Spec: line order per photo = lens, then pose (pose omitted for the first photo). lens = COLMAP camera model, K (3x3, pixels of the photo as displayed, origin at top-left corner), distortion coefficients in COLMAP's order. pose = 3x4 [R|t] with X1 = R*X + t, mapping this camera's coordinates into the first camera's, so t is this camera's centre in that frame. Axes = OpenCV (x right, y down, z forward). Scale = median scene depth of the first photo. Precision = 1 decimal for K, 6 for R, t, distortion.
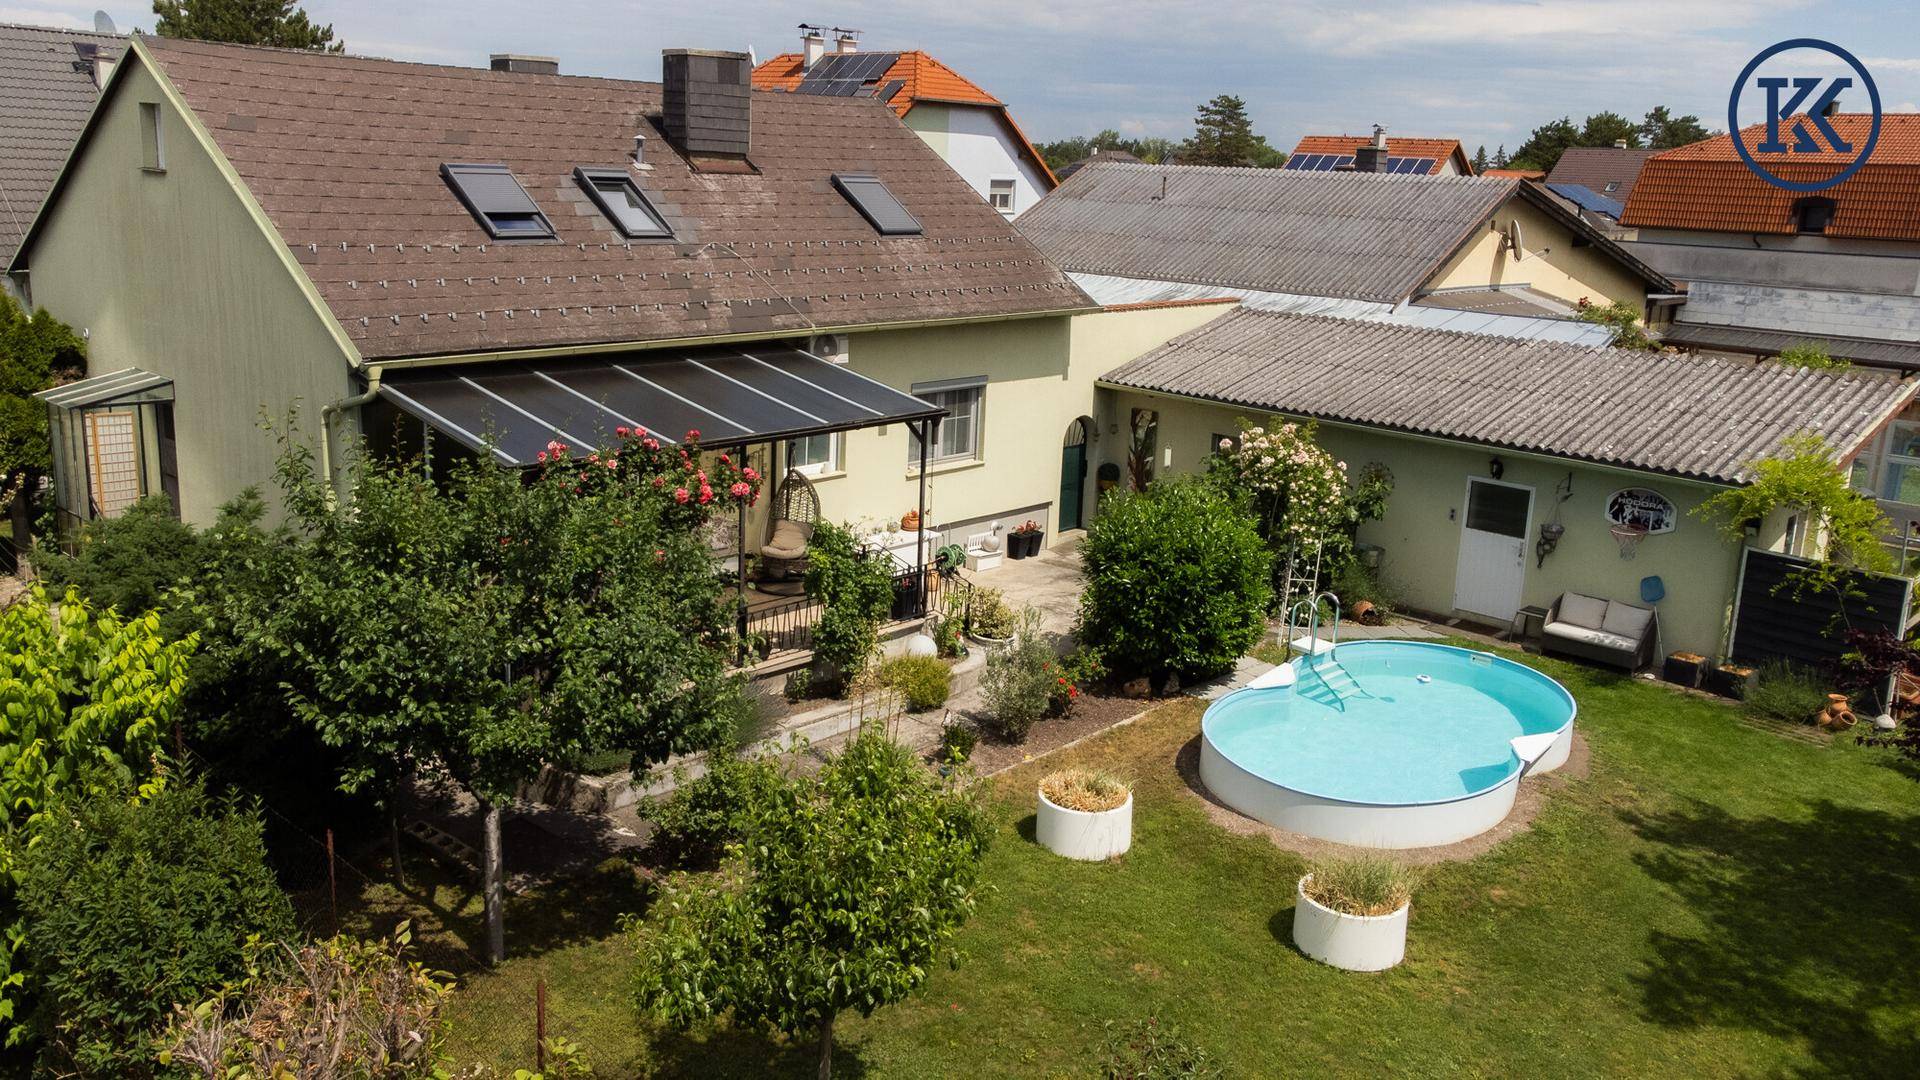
lens RADIAL K [[1515.6, 0, 950.1], [0, 1515.6, 507.9], [0, 0, 1]] dist [0.046819, -0.004316]
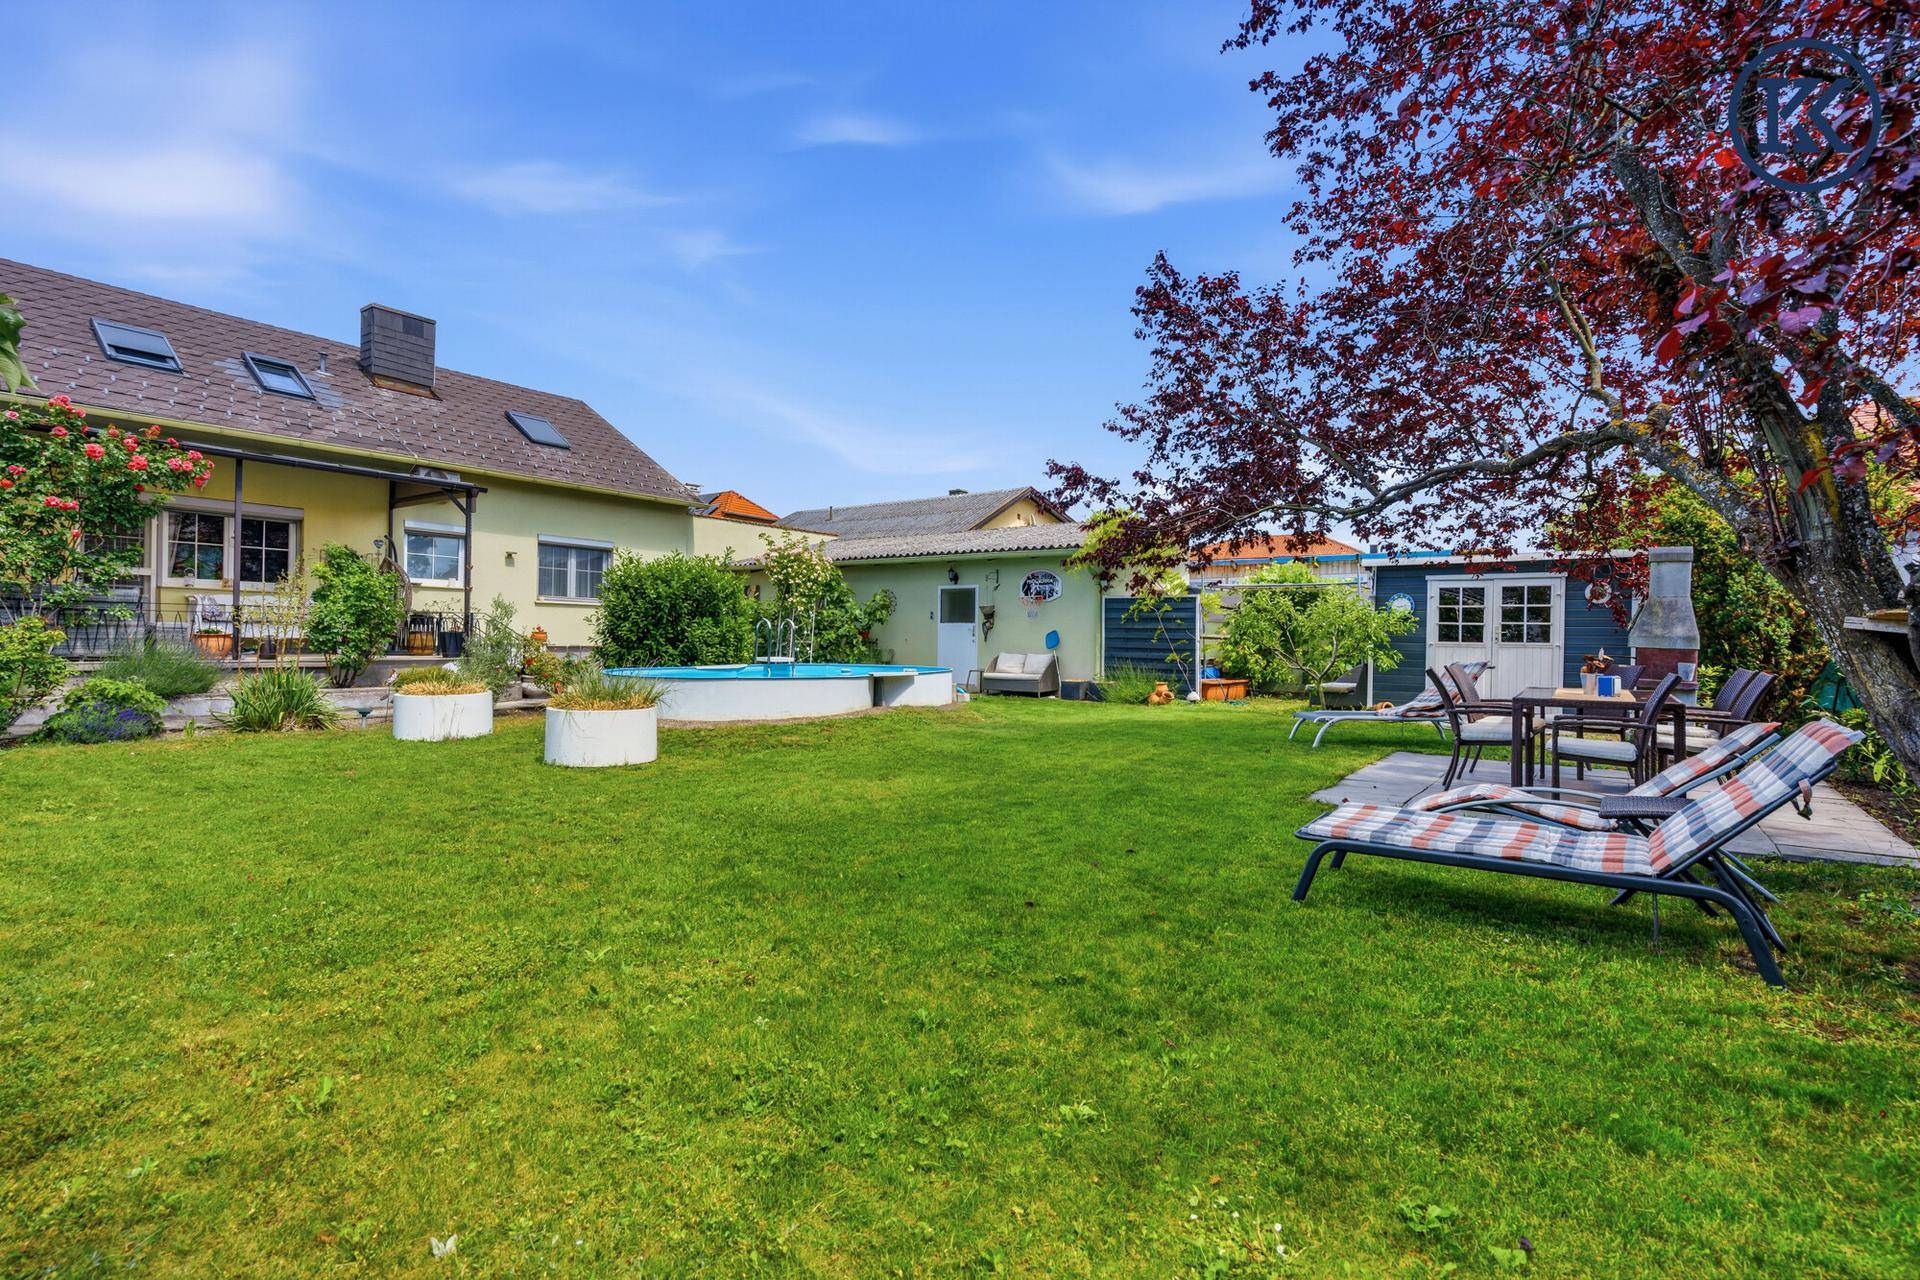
lens RADIAL K [[890.9, 0, 957.9], [0, 890.9, 619.4], [0, 0, 1]] dist [-0.001412, 0.001041]
pose [[0.991793, -0.022660, 0.125830, 0.272510], [0.052945, 0.968609, -0.242885, 0.228015], [-0.116376, 0.247554, 0.961859, 0.225706]]
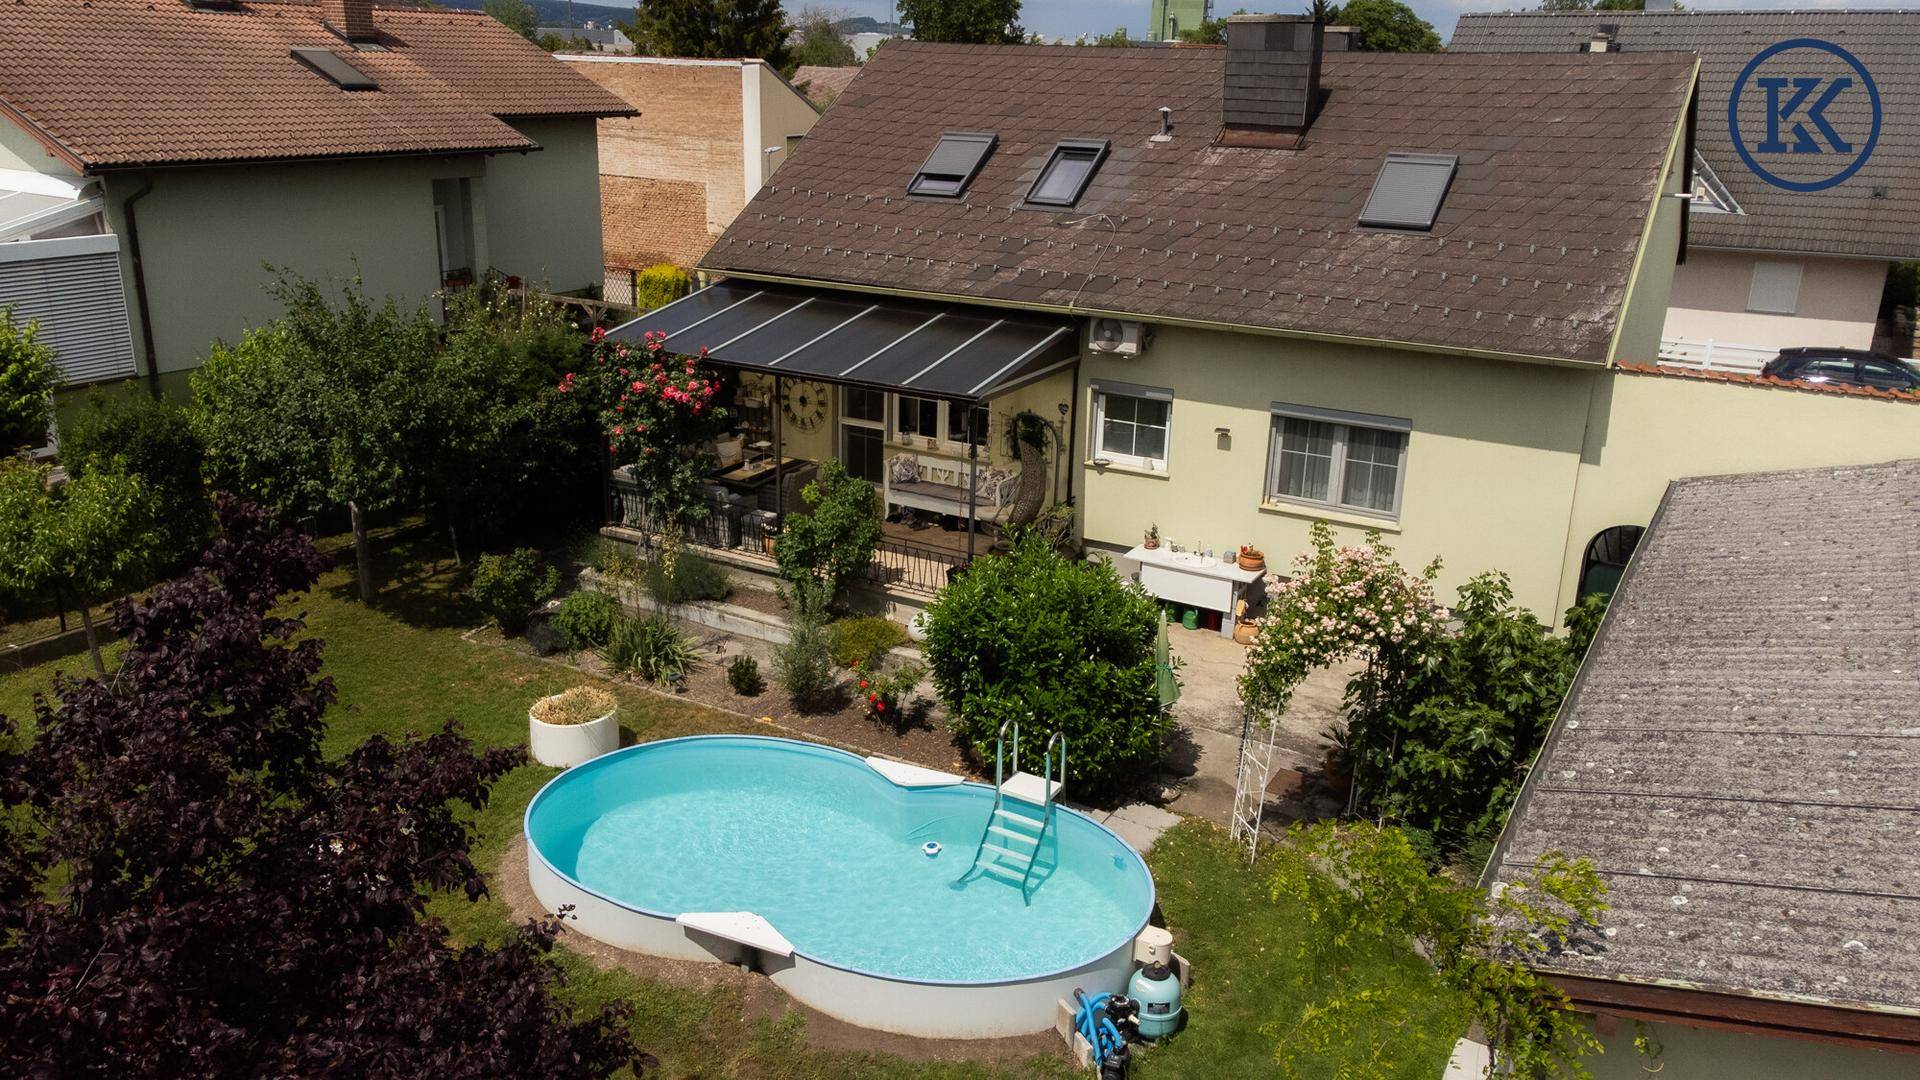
lens RADIAL K [[1515.6, 0, 911.0], [0, 1515.6, 472.0], [0, 0, 1]] dist [0.046819, -0.004316]
pose [[0.201872, 0.224088, -0.953432, 0.827212], [-0.230924, 0.956919, 0.176014, -0.161369], [0.951799, 0.184638, 0.244923, 0.666674]]
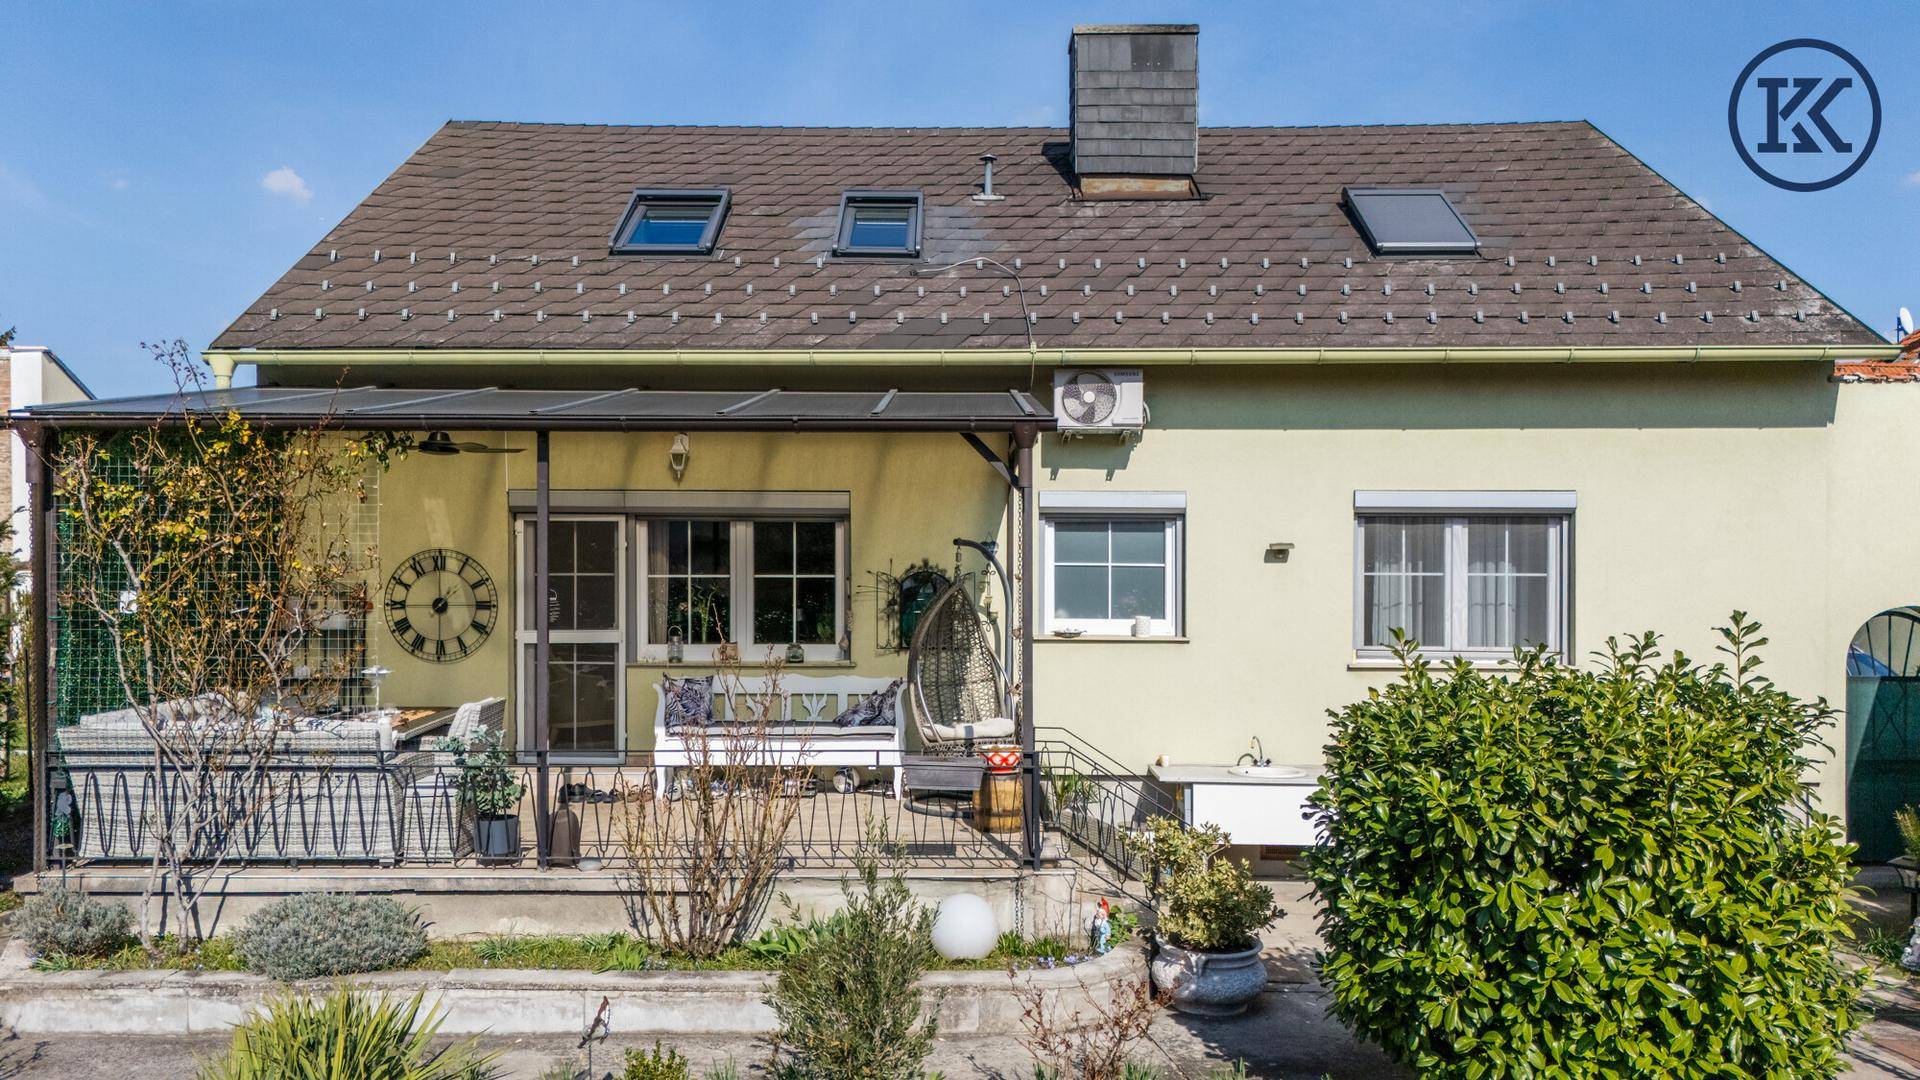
lens RADIAL K [[1515.6, 0, 952.3], [0, 1515.6, 526.9], [0, 0, 1]] dist [0.046819, -0.004316]
pose [[0.671167, -0.053288, -0.739389, 0.301383], [-0.144669, 0.968820, -0.201144, 0.064692], [0.727053, 0.241968, 0.642531, 0.612736]]
